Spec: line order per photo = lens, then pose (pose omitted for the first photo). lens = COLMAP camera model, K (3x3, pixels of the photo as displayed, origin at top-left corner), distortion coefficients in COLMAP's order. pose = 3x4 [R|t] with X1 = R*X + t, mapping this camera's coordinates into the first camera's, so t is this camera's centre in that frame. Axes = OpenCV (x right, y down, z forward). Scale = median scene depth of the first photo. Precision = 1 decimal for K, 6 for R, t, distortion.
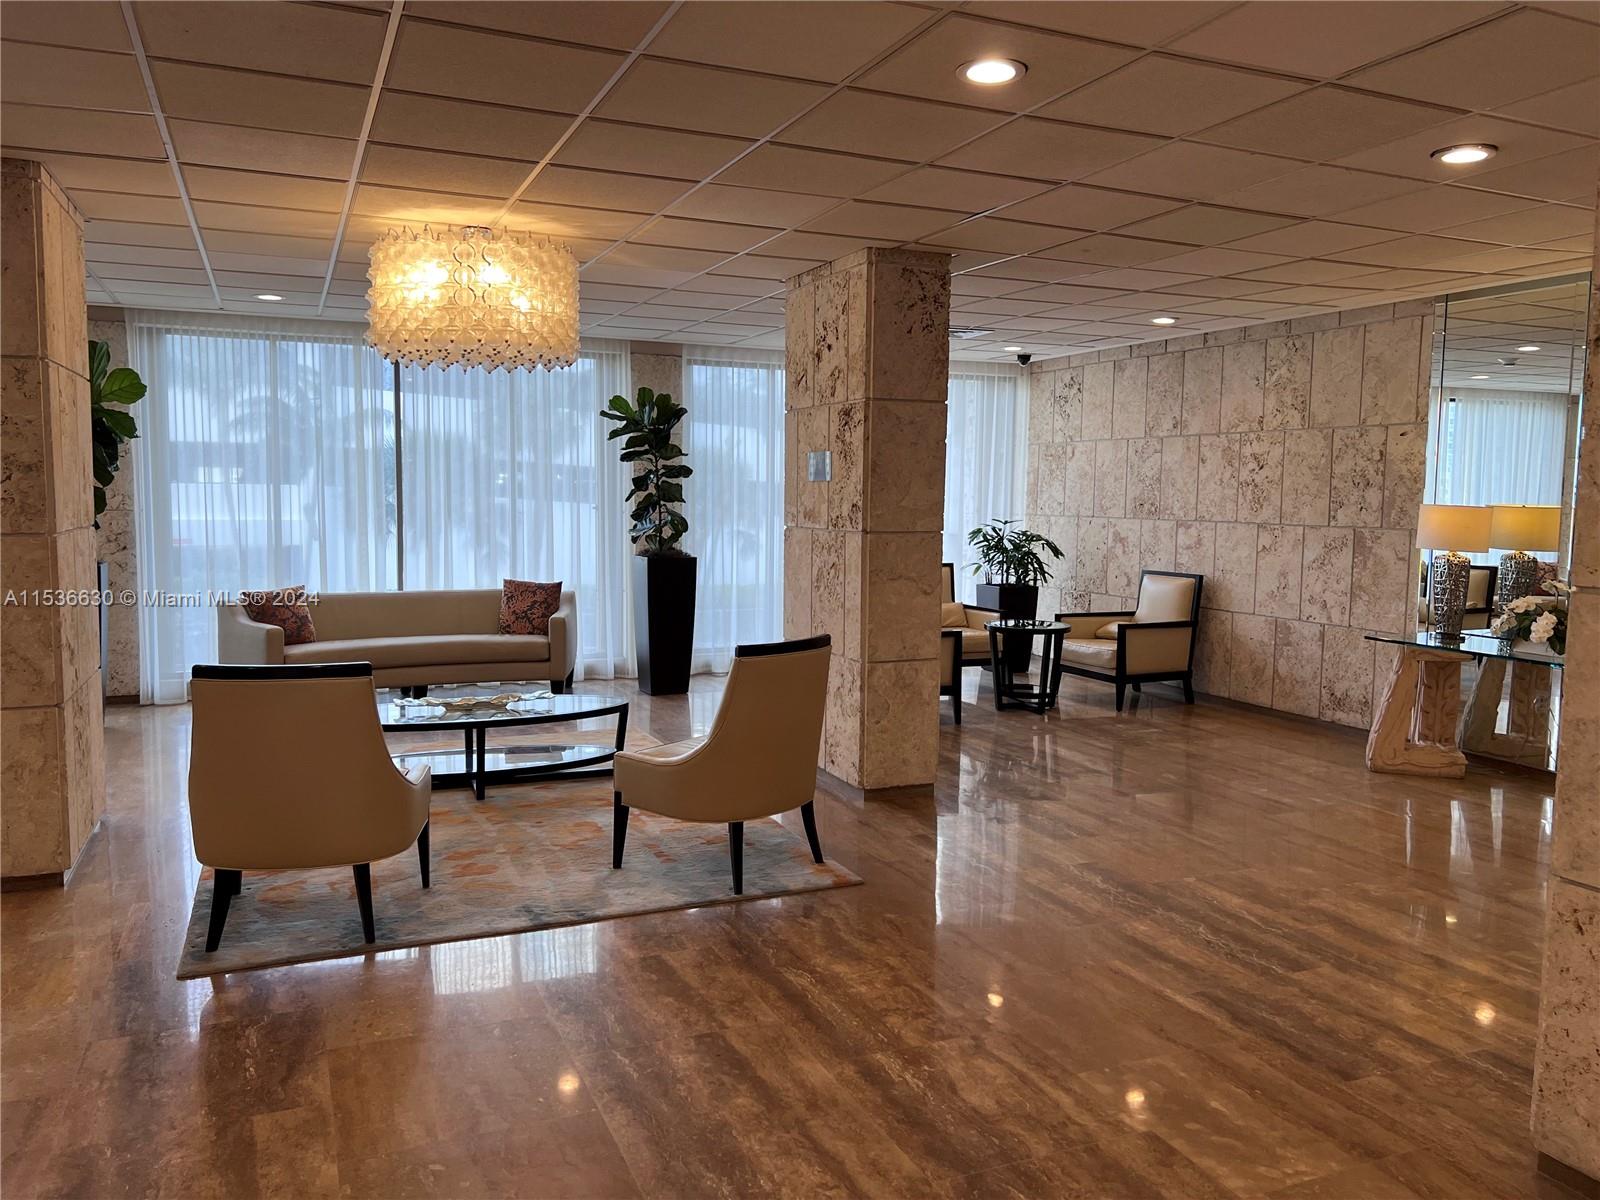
lens RADIAL K [[1196.7, 0, 800.0], [0, 1196.7, 600.0], [0, 0, 1]] dist [0.110390, -0.187688]
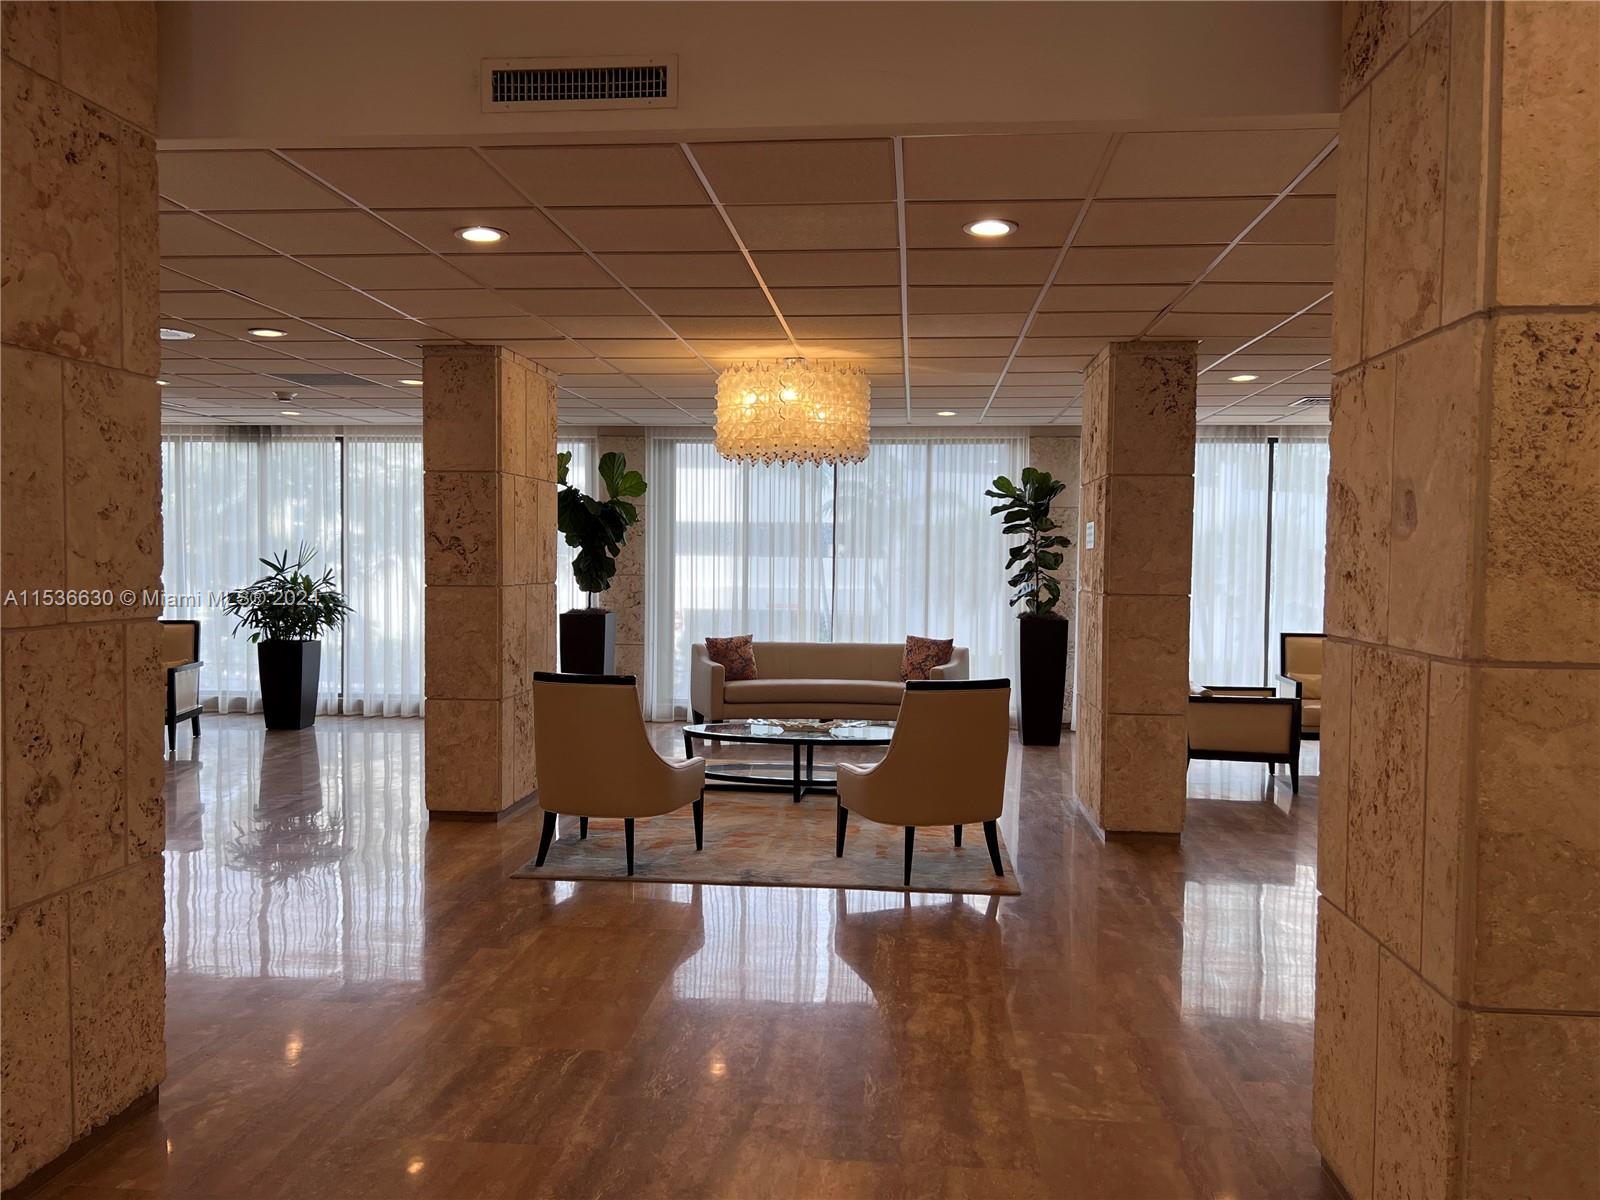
lens RADIAL K [[1196.7, 0, 800.0], [0, 1196.7, 600.0], [0, 0, 1]] dist [0.110390, -0.187688]
pose [[0.875978, 0.015544, -0.482100, 0.339260], [-0.044656, 0.997802, -0.048969, 0.015425], [0.480279, 0.064424, 0.874747, -0.107507]]
